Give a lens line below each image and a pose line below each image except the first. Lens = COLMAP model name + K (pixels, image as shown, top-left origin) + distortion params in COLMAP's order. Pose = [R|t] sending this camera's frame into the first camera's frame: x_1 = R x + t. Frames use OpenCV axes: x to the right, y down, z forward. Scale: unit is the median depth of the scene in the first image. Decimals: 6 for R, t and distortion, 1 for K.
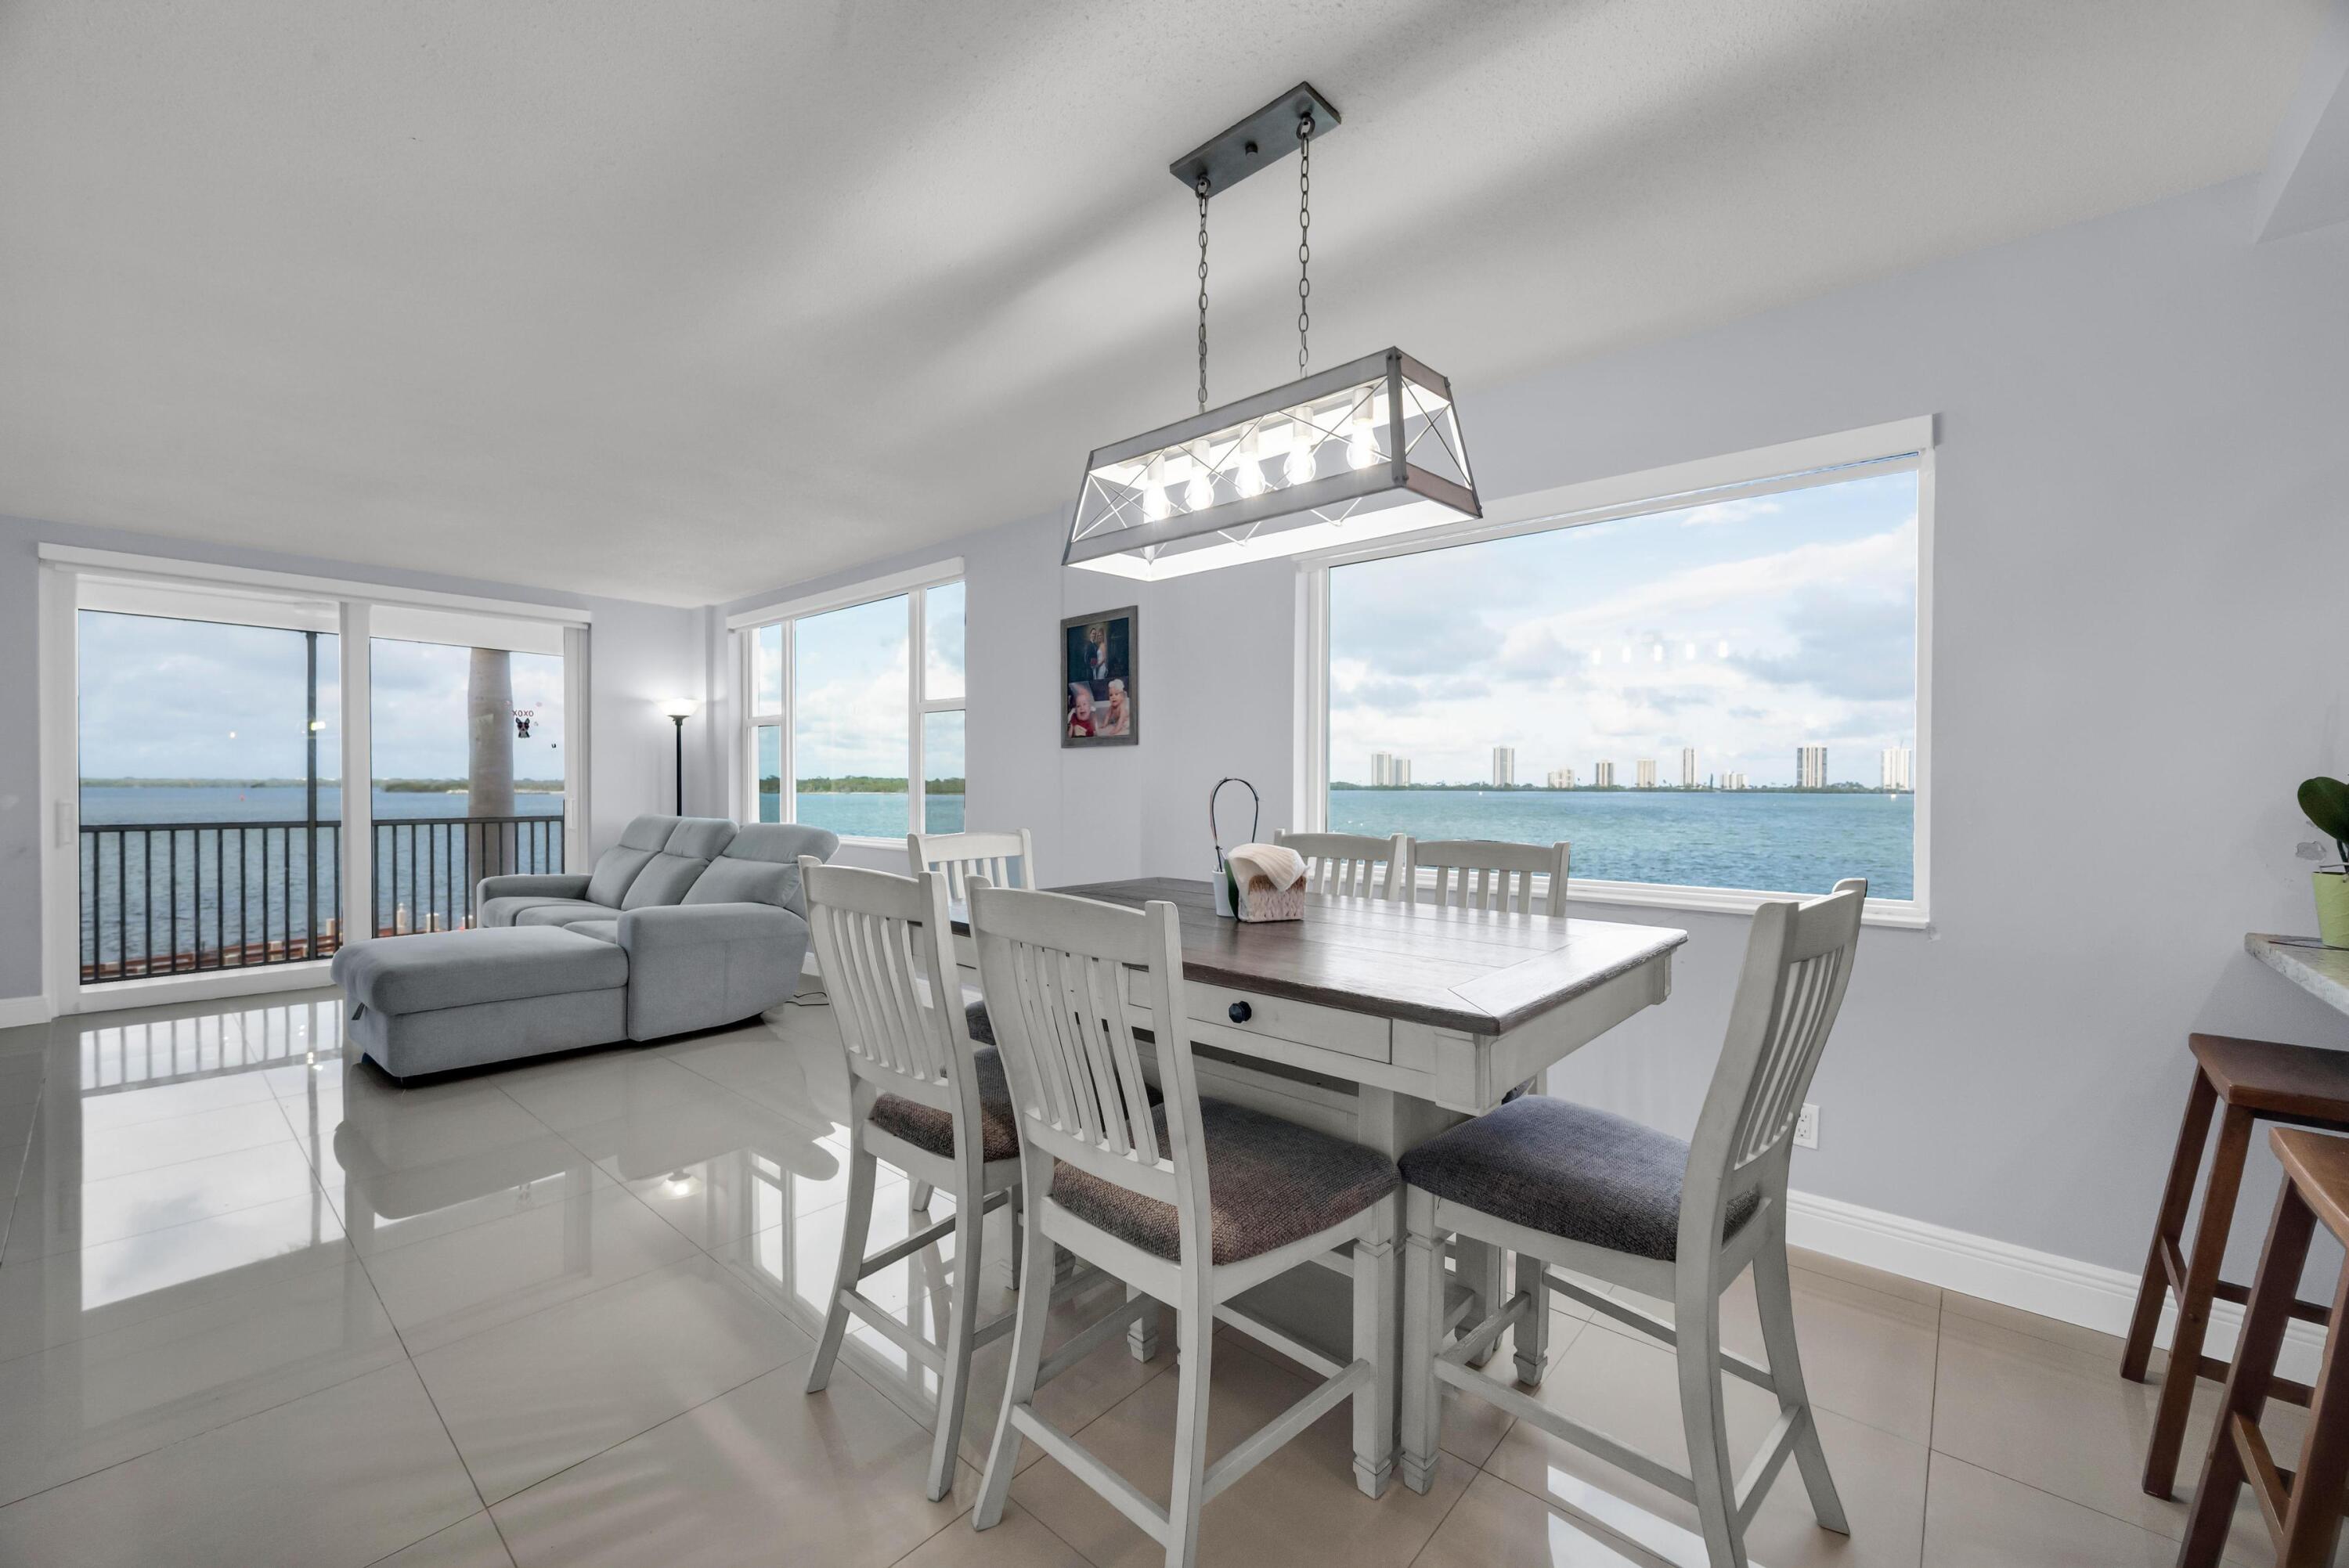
lens RADIAL K [[911.1, 0, 1166.8], [0, 911.1, 787.1], [0, 0, 1]] dist [-0.000008, 0.000015]
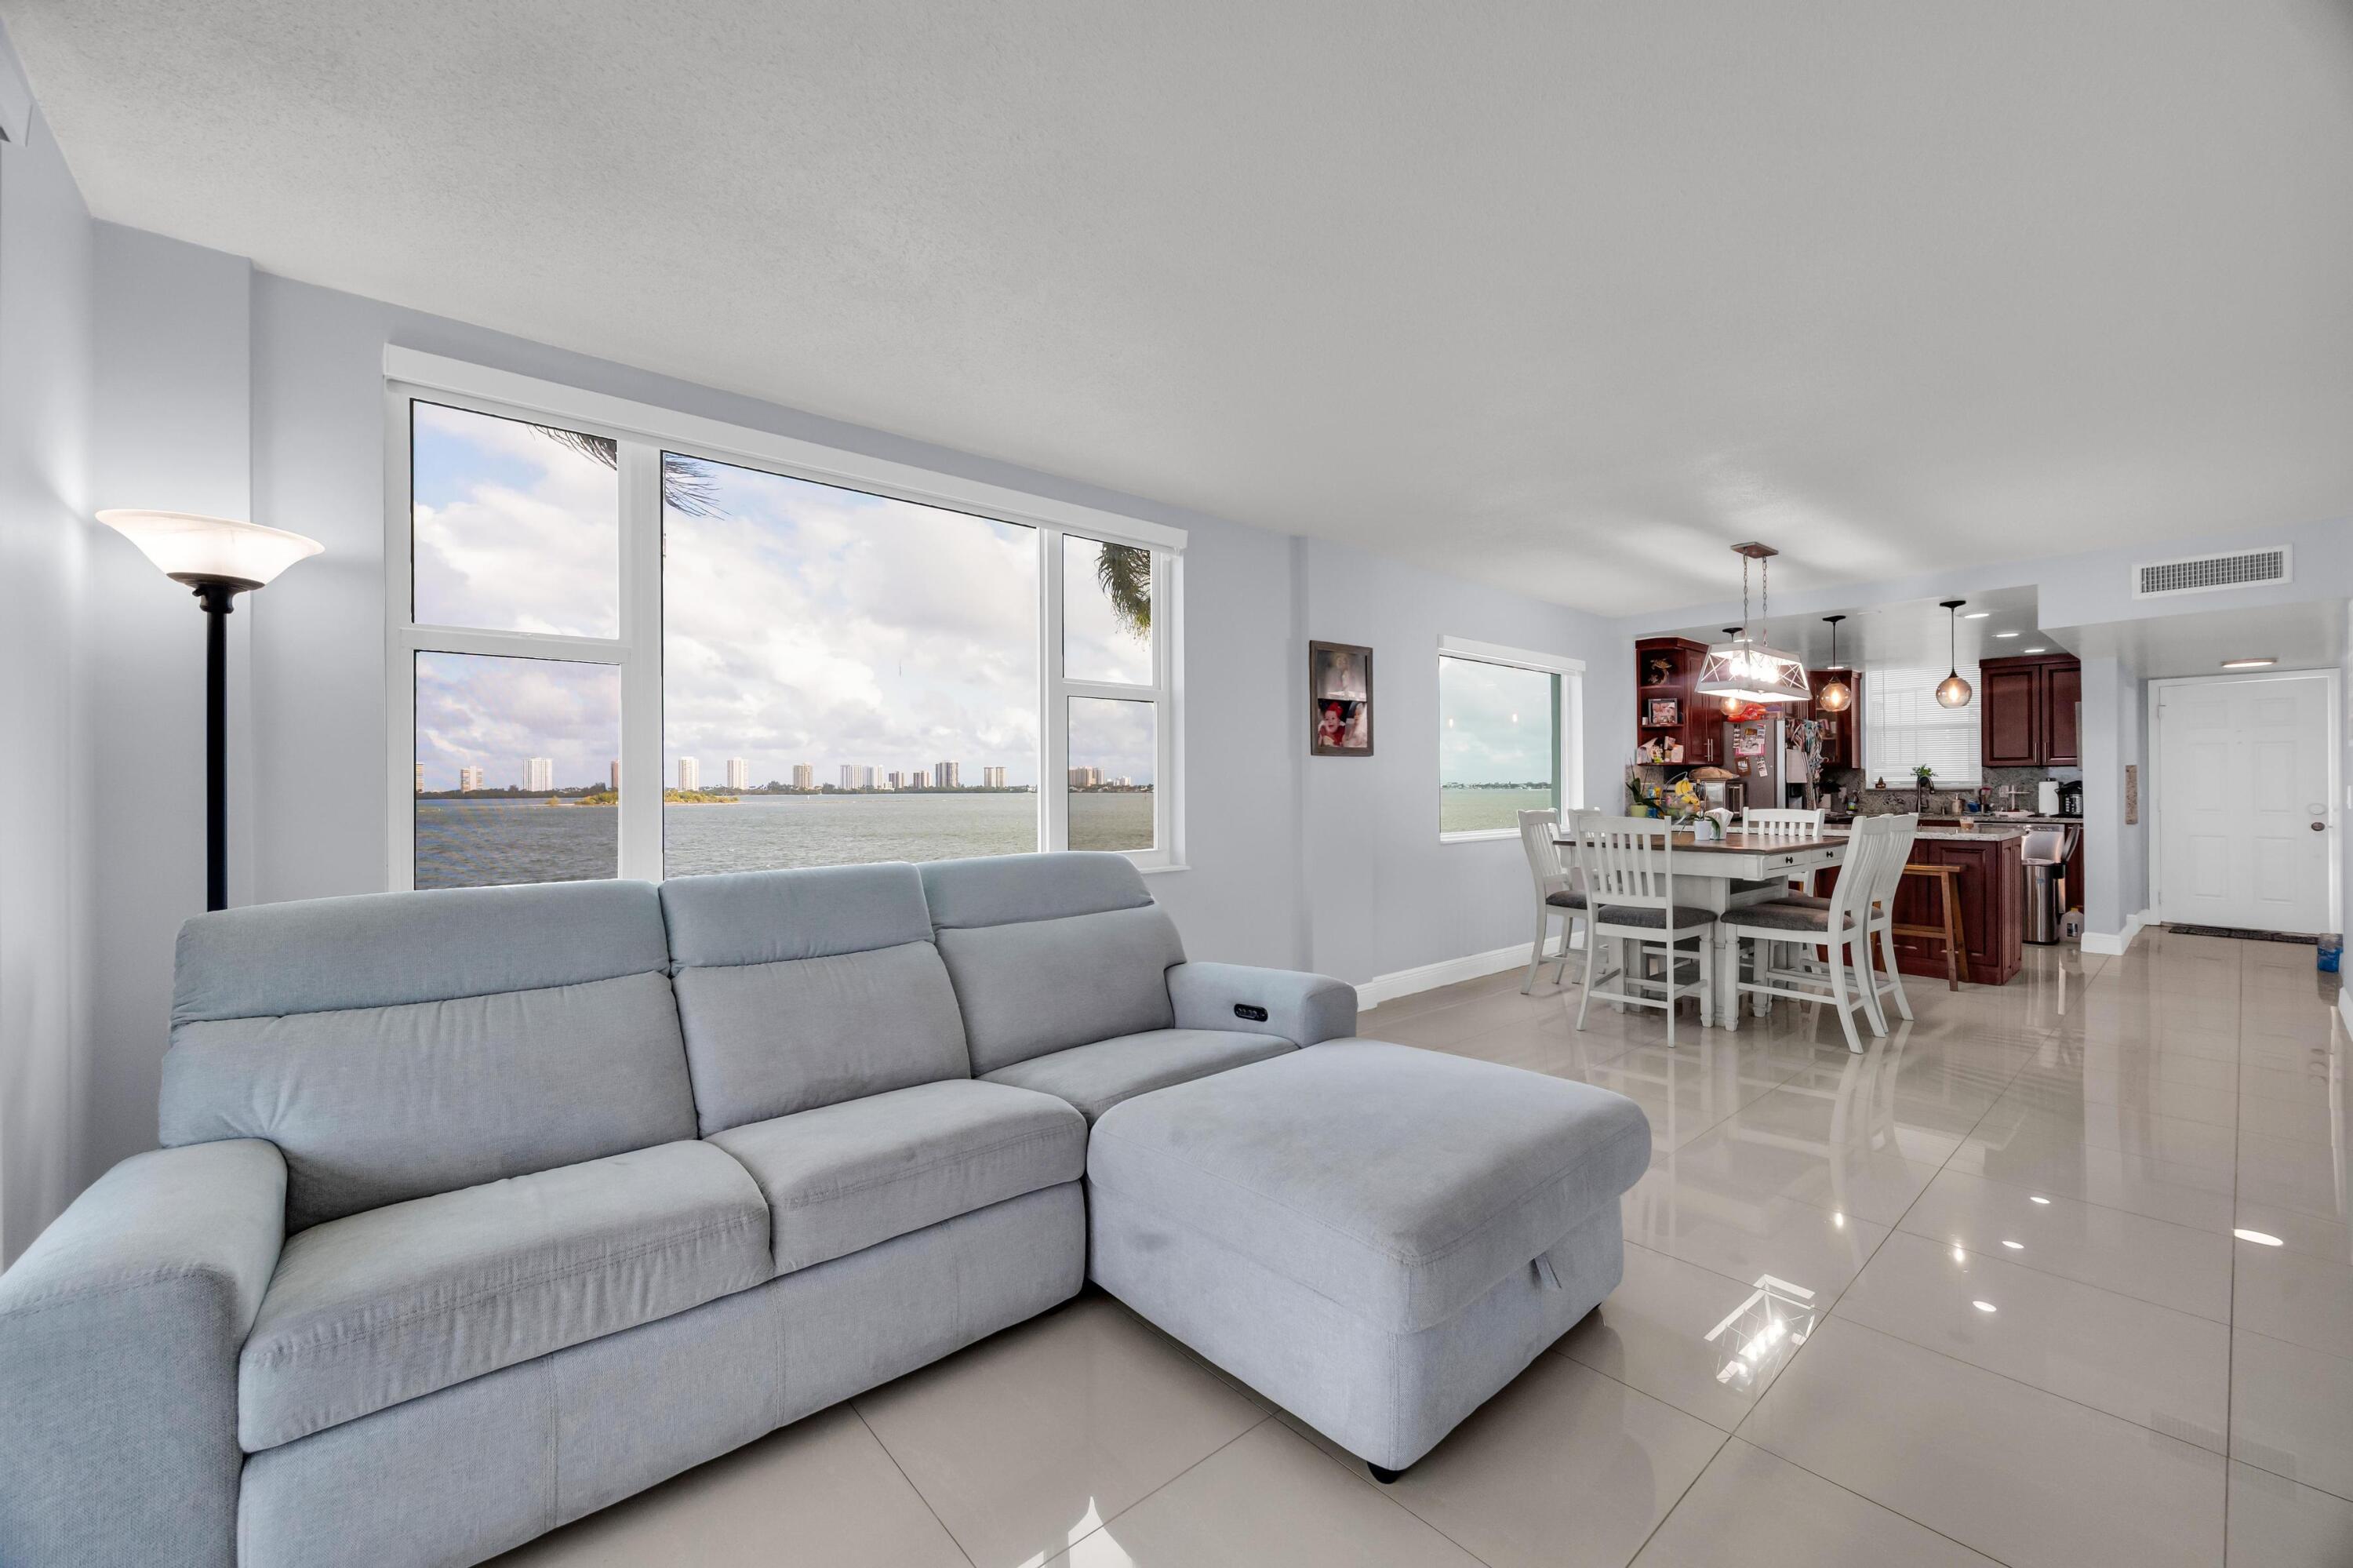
lens RADIAL K [[912.8, 0, 1169.2], [0, 912.8, 783.5], [0, 0, 1]] dist [-0.000008, 0.000015]
pose [[0.115919, -0.001881, 0.993257, -1.309564], [0.012327, 0.999924, 0.000455, -0.008256], [-0.993182, 0.012191, 0.115933, 1.044664]]
